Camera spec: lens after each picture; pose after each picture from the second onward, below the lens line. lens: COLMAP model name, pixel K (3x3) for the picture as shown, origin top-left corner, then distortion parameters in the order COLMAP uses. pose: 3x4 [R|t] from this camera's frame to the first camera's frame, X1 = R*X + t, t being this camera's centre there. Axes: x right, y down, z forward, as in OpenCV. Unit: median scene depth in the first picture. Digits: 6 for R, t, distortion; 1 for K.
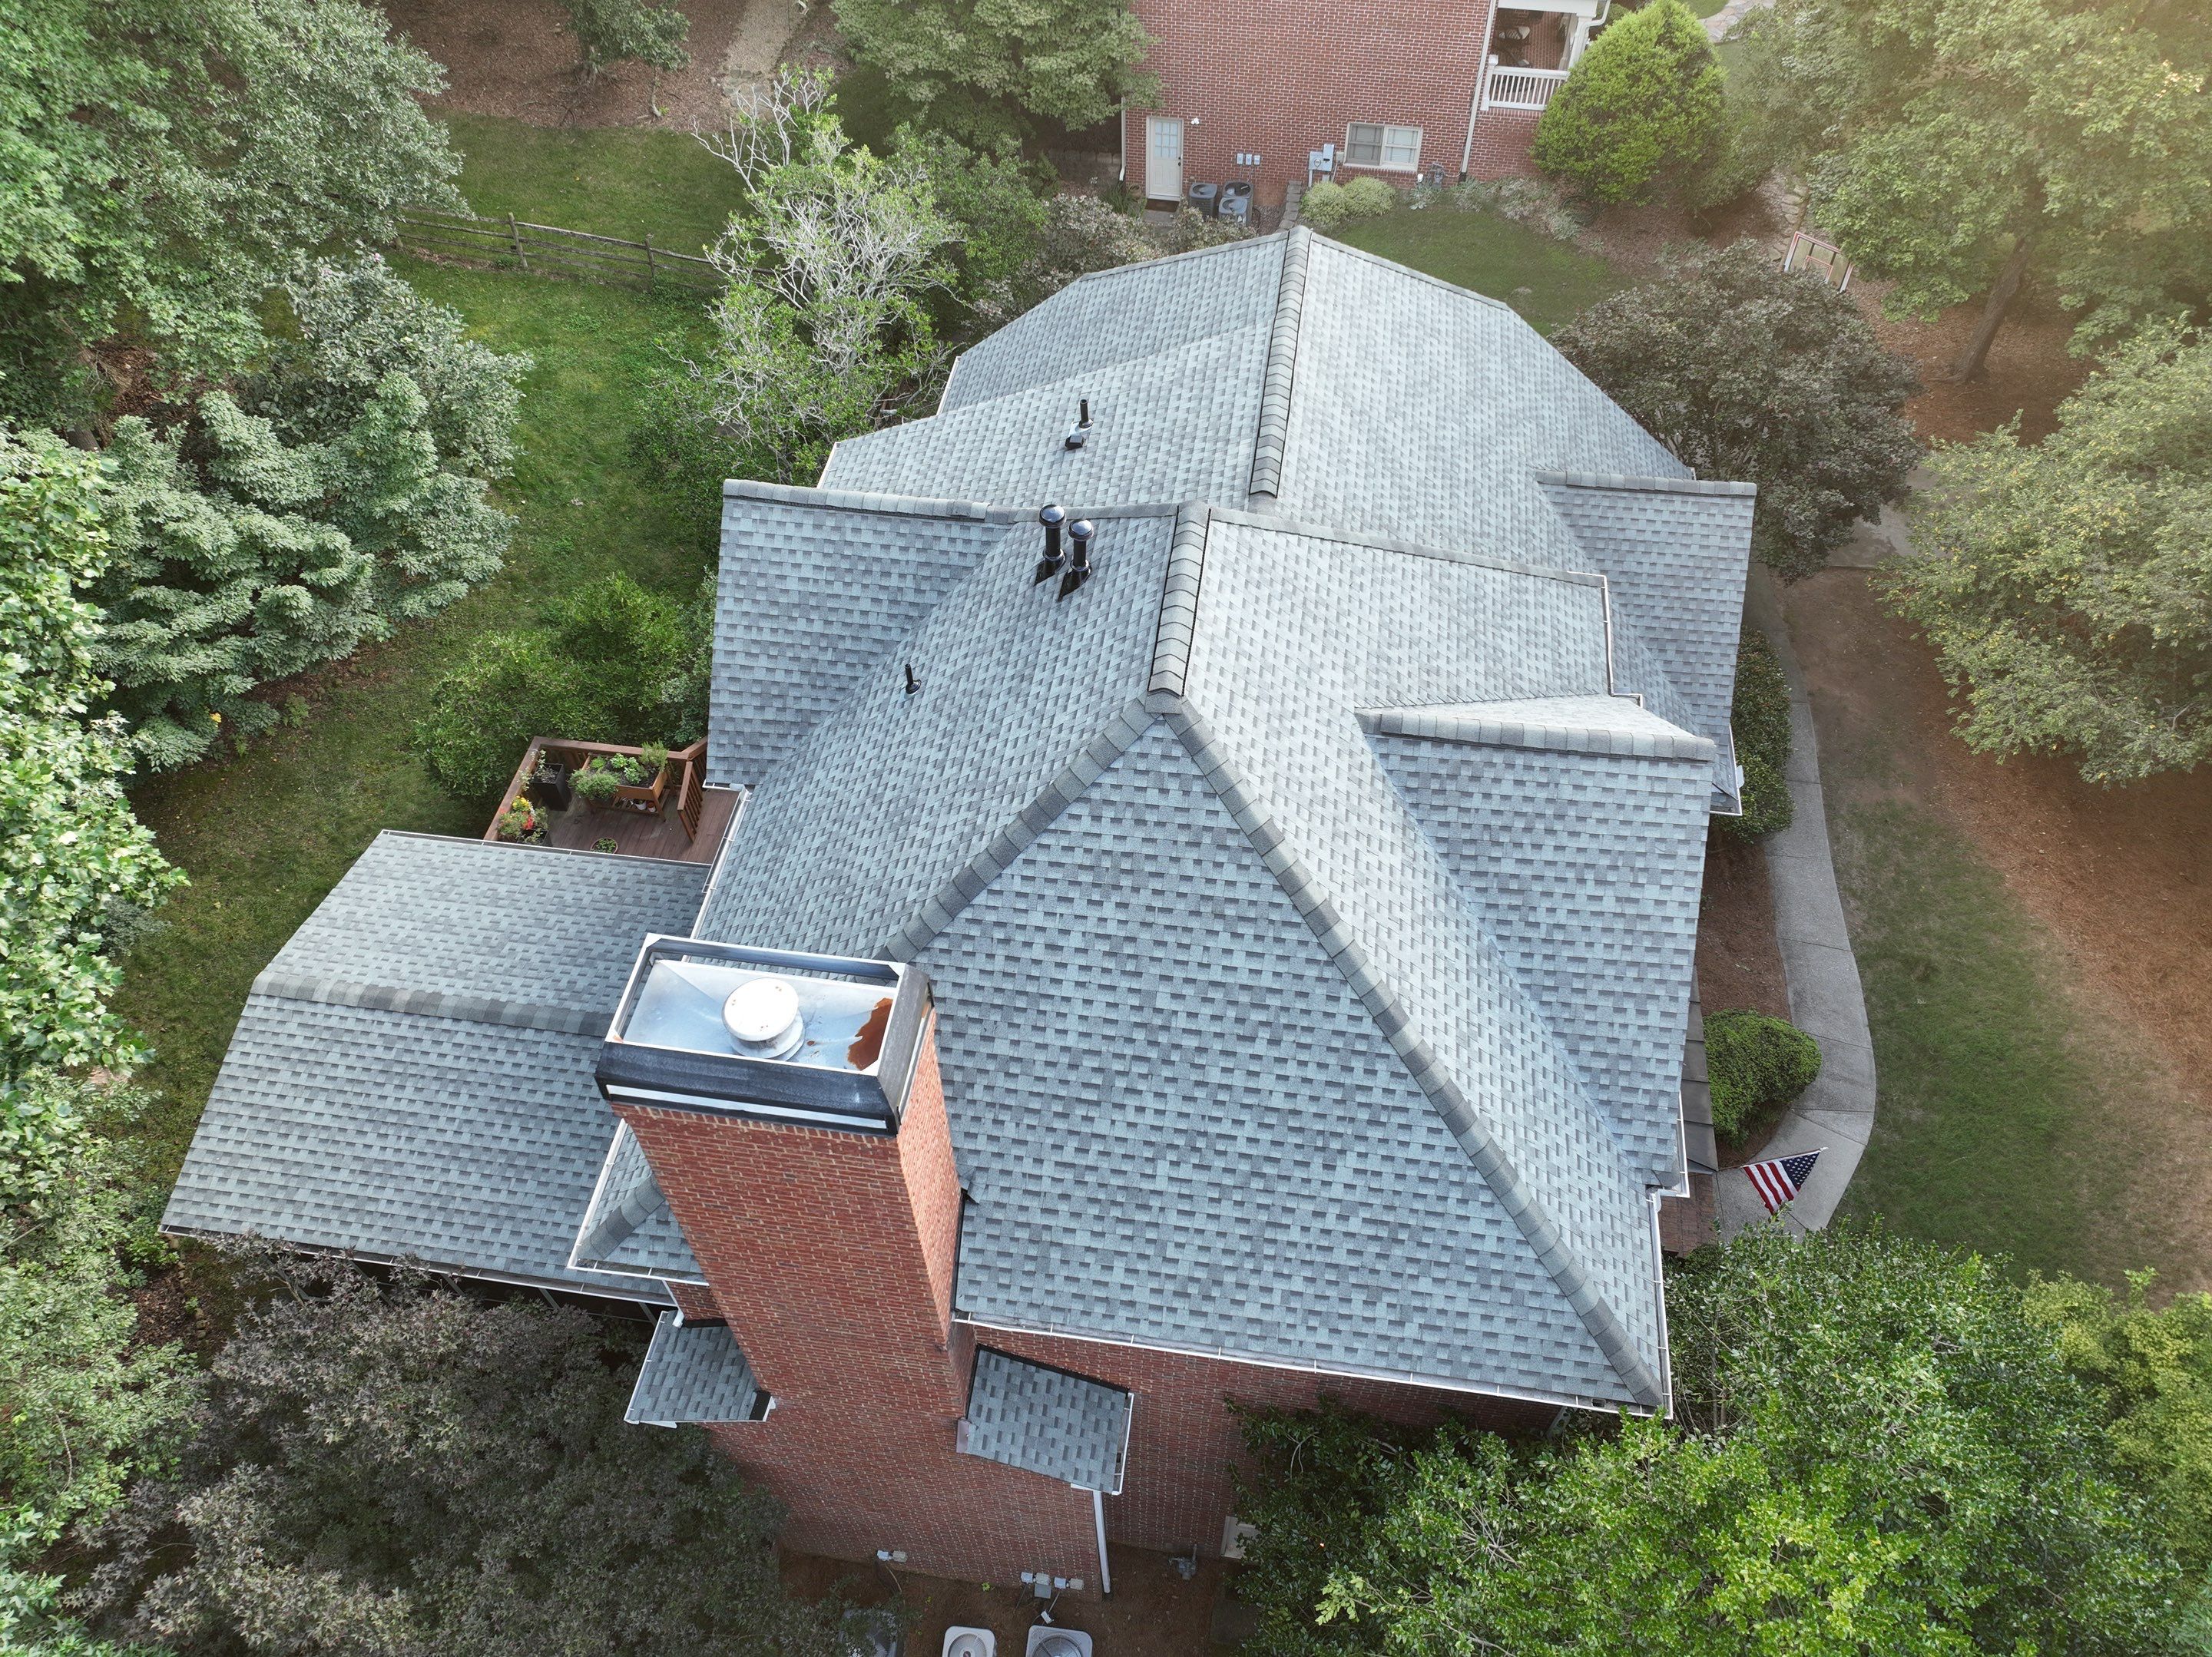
lens RADIAL K [[1546.0, 0, 1109.0], [0, 1546.0, 819.6], [0, 0, 1]] dist [0.080535, -0.078851]
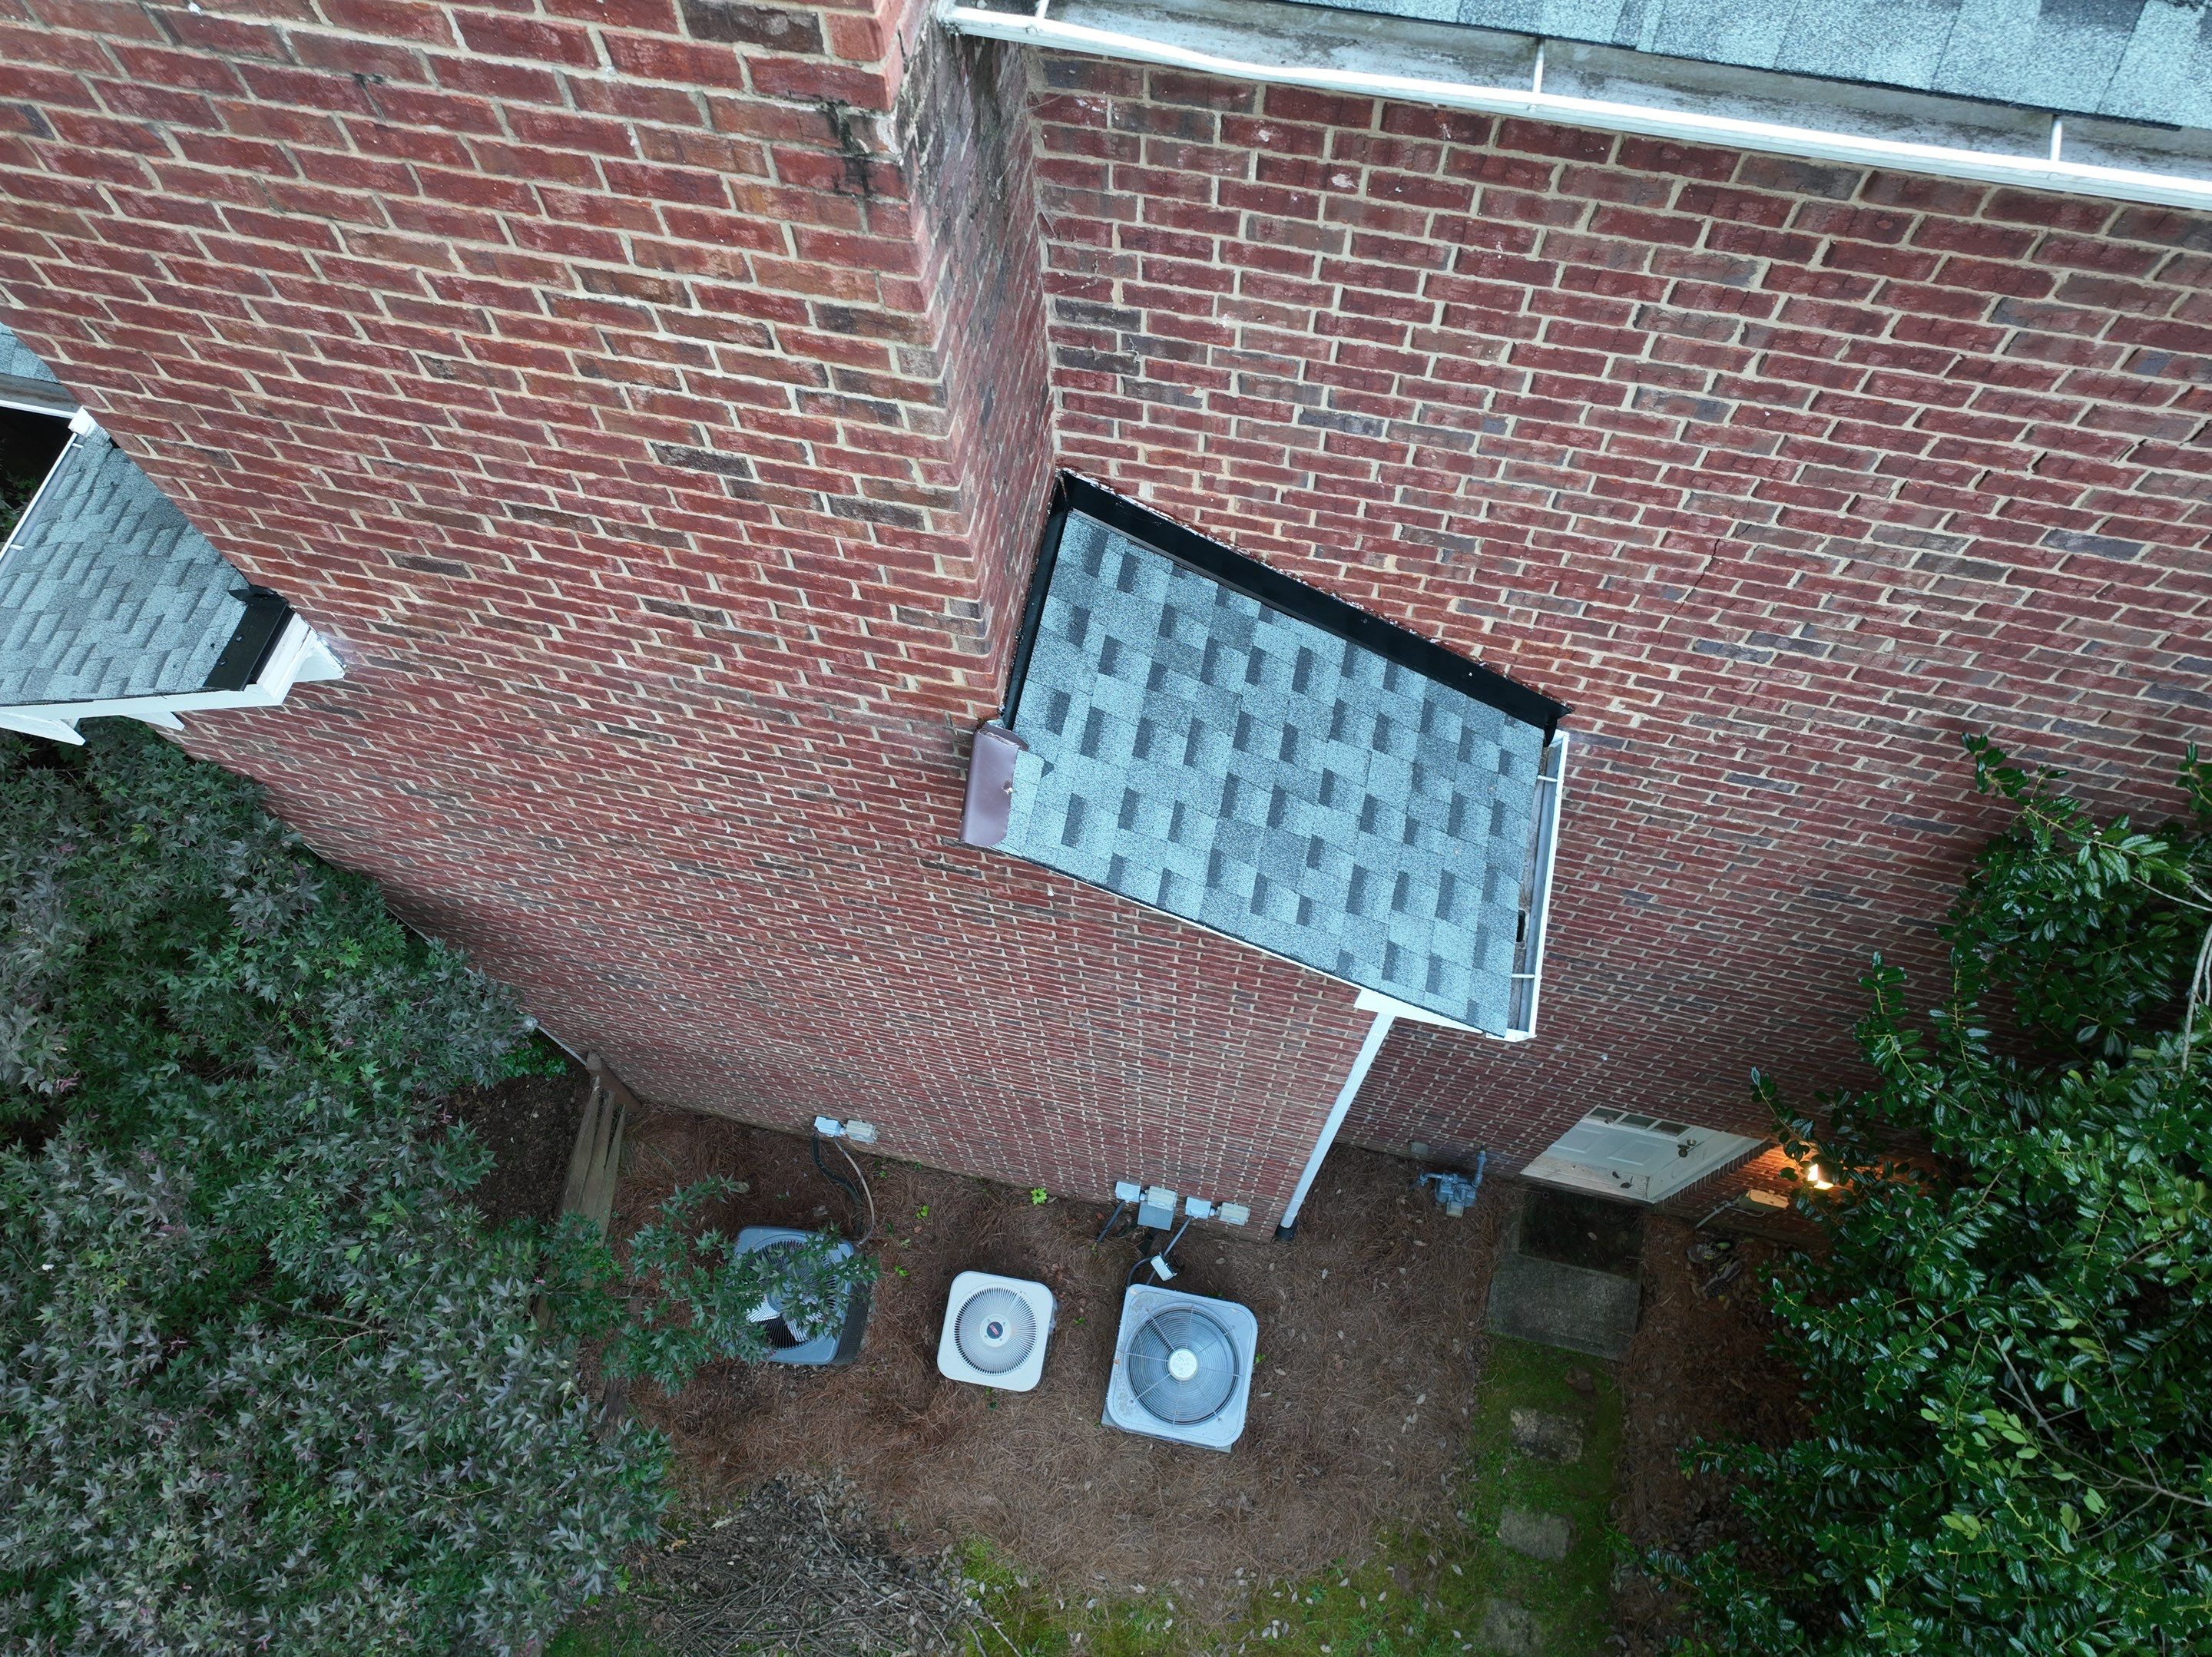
lens RADIAL K [[1546.0, 0, 1109.0], [0, 1546.0, 819.6], [0, 0, 1]] dist [0.080535, -0.078851]
pose [[0.997532, 0.063850, -0.029196, -0.053292], [-0.054208, 0.964713, 0.257664, 0.267074], [0.044618, -0.255445, 0.965794, 0.604068]]
